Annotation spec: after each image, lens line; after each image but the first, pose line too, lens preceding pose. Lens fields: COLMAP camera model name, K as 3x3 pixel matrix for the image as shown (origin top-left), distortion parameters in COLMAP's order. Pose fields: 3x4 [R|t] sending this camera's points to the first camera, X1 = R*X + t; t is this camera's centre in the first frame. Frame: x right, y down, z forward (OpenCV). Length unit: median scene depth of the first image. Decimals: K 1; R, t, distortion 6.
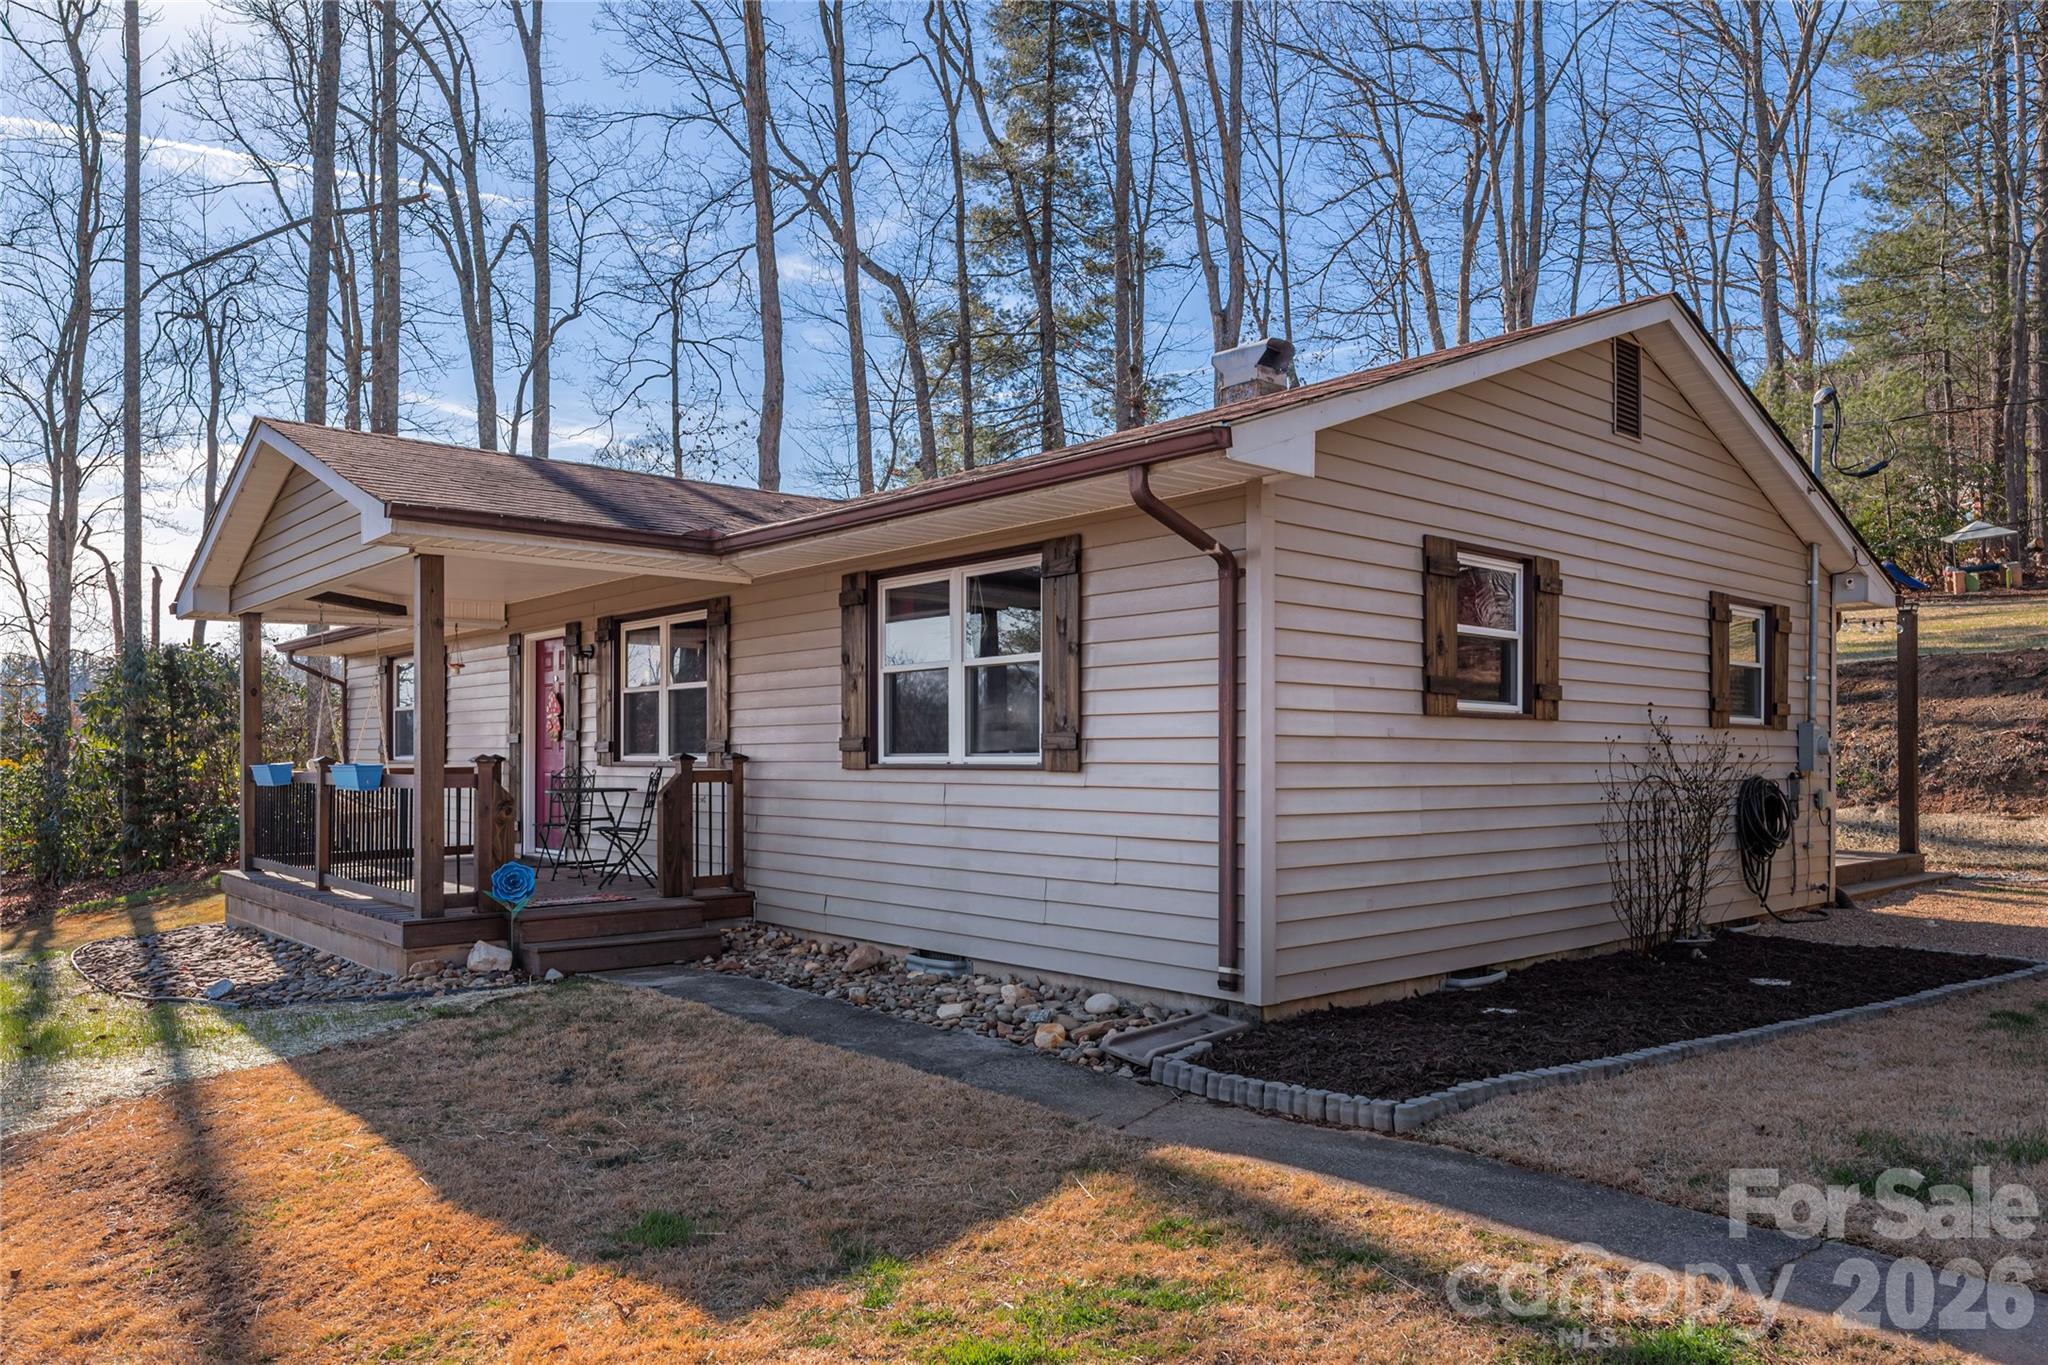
lens RADIAL K [[1375.9, 0, 1024.0], [0, 1375.9, 682.5], [0, 0, 1]] dist [-0.000727, -0.000025]
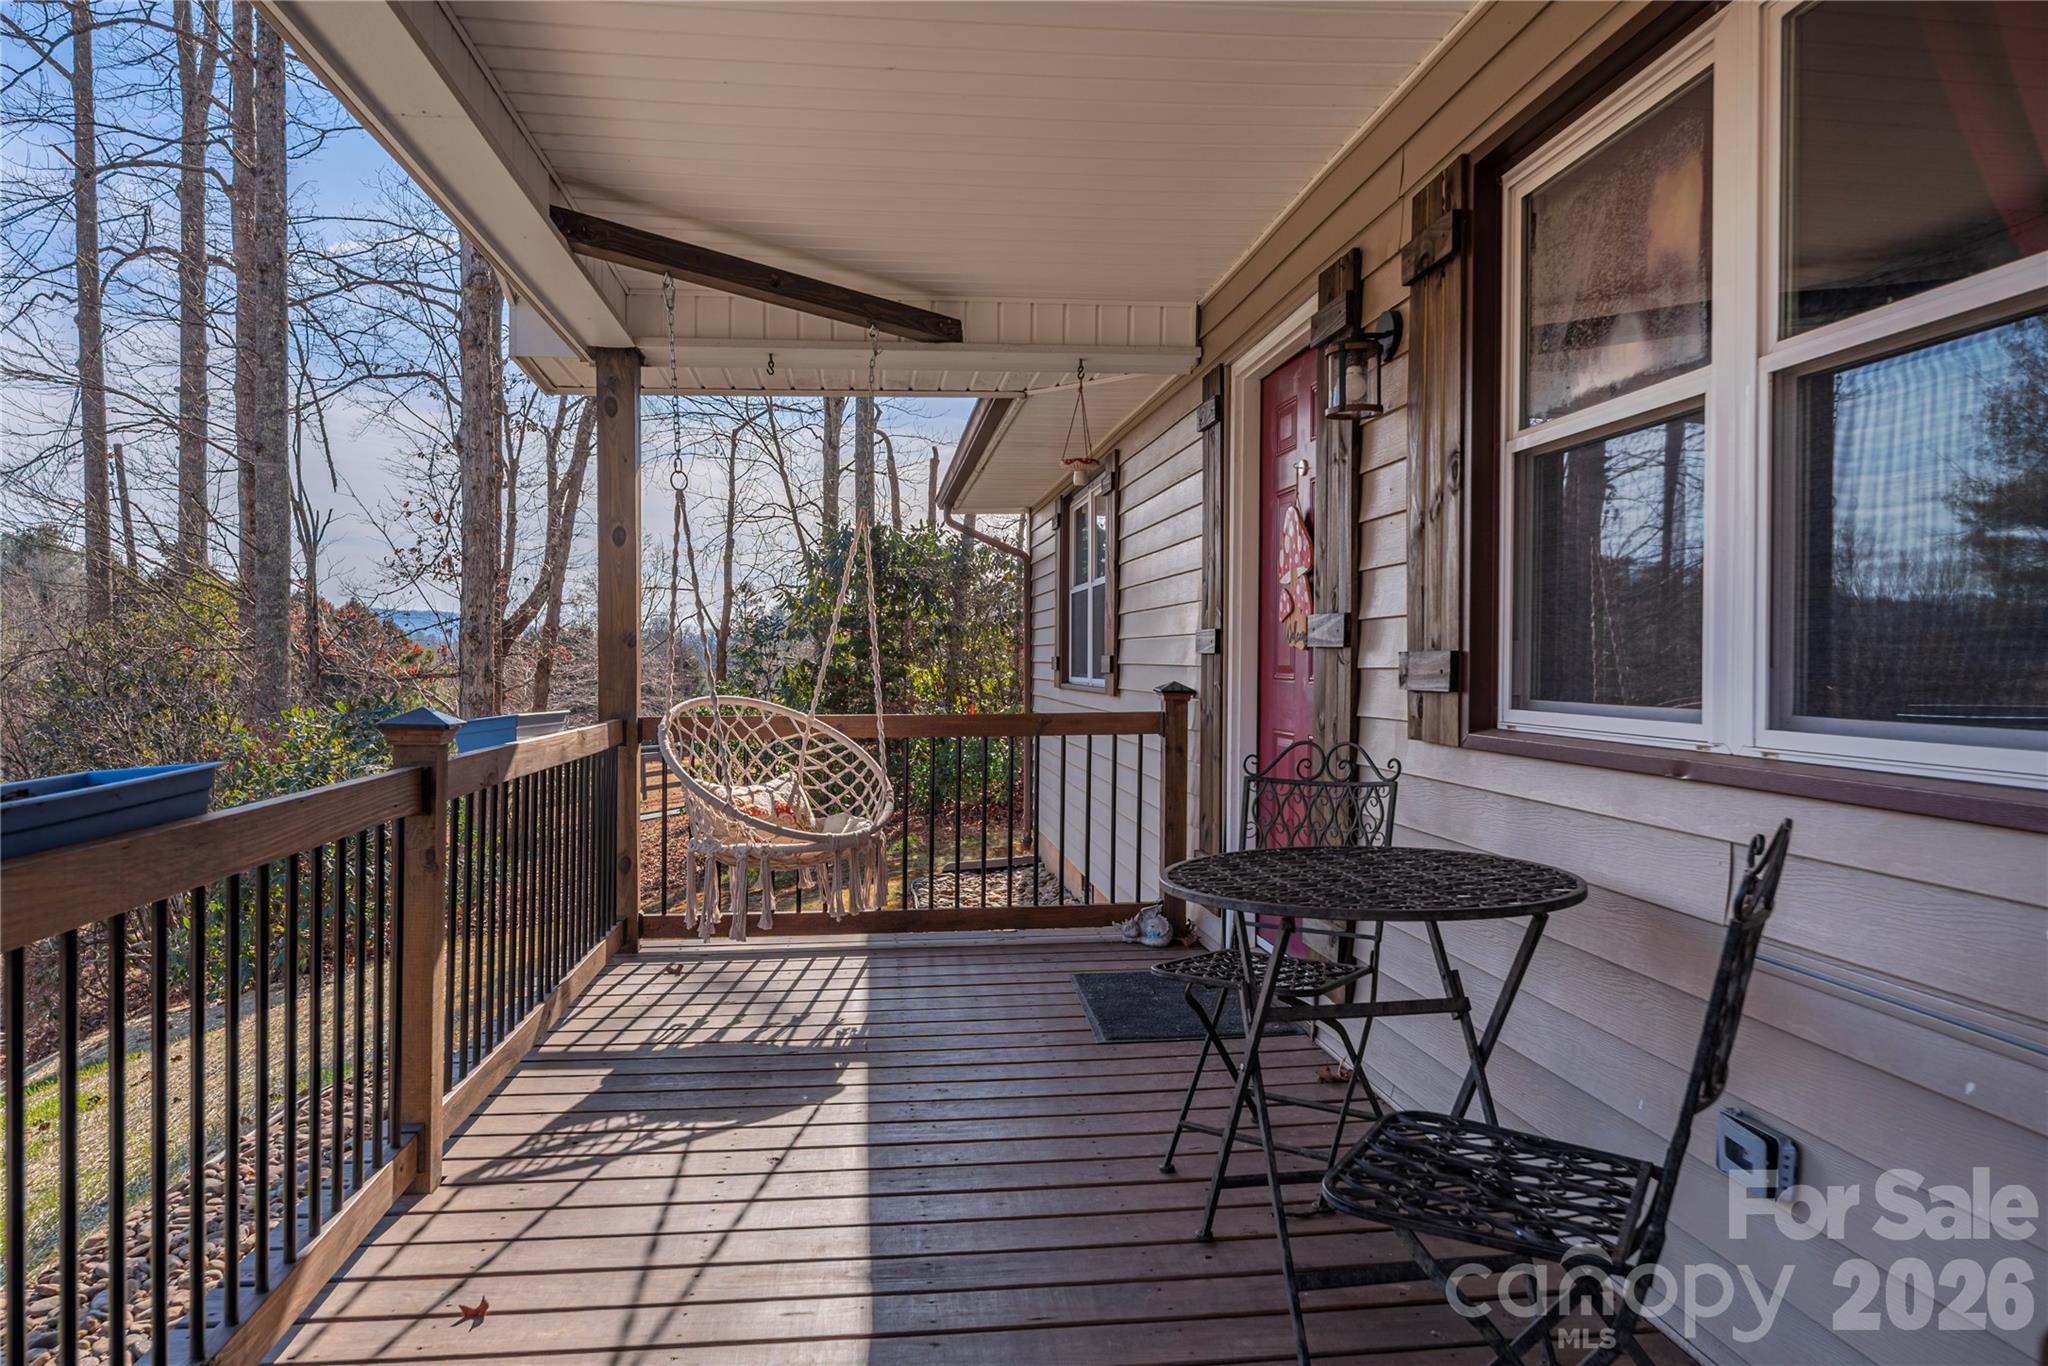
lens RADIAL K [[1377.0, 0, 1024.0], [0, 1377.0, 683.0], [0, 0, 1]] dist [-0.000744, -0.000120]
pose [[0.822643, 0.021028, -0.568169, -0.213225], [0.013973, 0.998266, 0.057177, 0.032011], [0.568386, -0.054976, 0.820923, 0.716028]]
